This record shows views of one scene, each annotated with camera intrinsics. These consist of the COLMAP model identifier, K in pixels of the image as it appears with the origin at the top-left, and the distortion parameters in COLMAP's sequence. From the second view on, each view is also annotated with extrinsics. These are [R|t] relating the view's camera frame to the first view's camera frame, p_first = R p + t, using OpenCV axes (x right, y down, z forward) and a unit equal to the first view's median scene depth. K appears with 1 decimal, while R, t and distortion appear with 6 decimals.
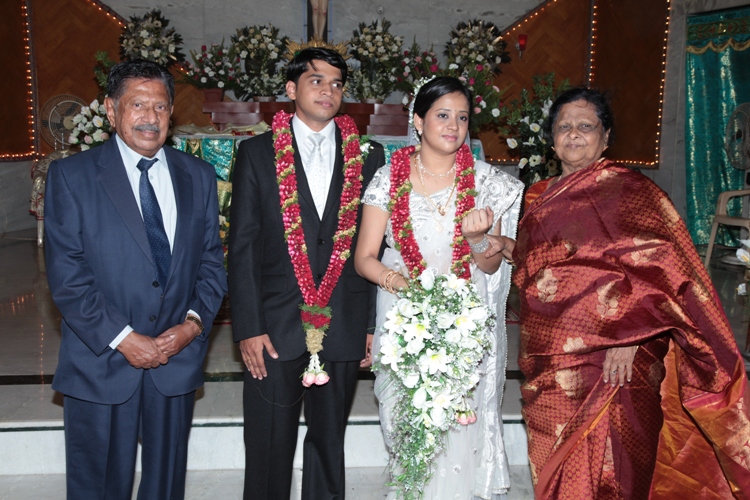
lens RADIAL K [[992.6, 0, 358.6], [0, 992.6, 250.6], [0, 0, 1]] dist [0.159165, 0.049626]
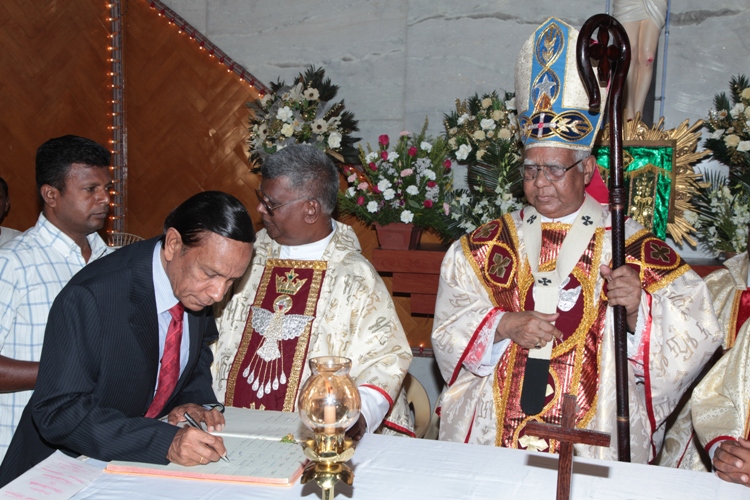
lens RADIAL K [[937.9, 0, 375.0], [0, 937.9, 250.0], [0, 0, 1]] dist [0.105918, 0.034116]
pose [[0.938220, 0.038672, -0.343870, 0.000991], [-0.056181, 0.997574, -0.041099, -0.127102], [0.341447, 0.057879, 0.938117, 0.561314]]
